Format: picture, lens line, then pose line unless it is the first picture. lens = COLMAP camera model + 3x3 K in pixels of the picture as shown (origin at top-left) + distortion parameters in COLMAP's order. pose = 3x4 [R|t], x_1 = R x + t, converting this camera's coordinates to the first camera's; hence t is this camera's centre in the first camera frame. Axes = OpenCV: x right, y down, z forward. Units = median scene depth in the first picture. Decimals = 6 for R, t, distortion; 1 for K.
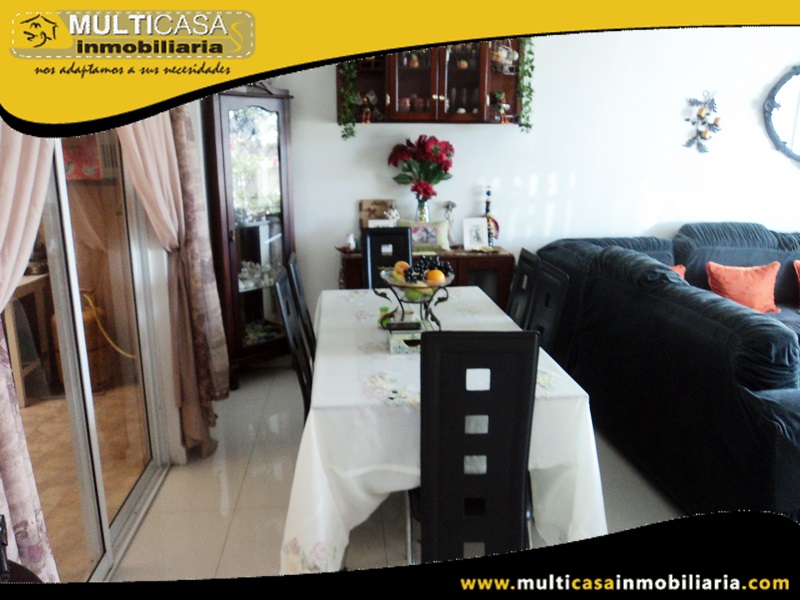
lens RADIAL K [[655.7, 0, 400.0], [0, 655.7, 300.0], [0, 0, 1]] dist [-0.006093, 0.012324]
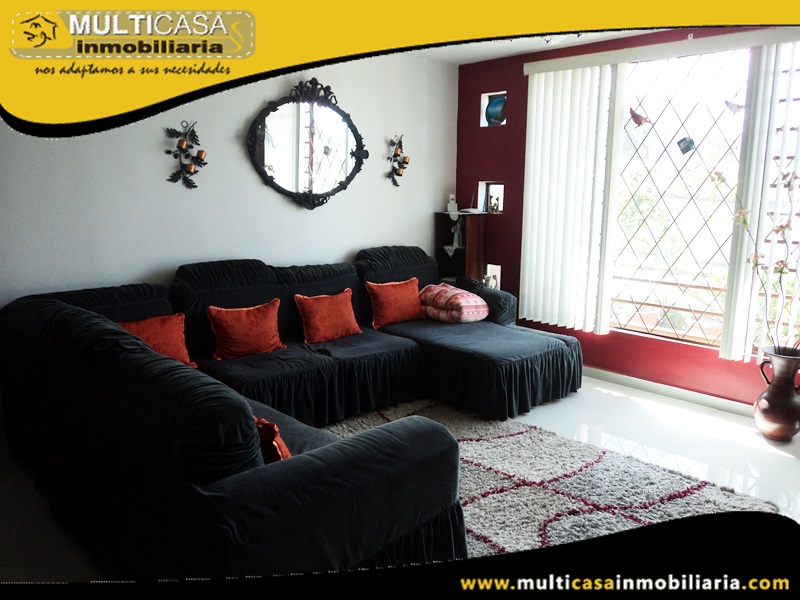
lens RADIAL K [[655.7, 0, 400.0], [0, 655.7, 300.0], [0, 0, 1]] dist [-0.006093, 0.012324]
pose [[0.803111, -0.103634, 0.586748, 0.144351], [0.131537, 0.991299, -0.004953, -0.025896], [-0.581129, 0.081157, 0.809754, 0.097886]]
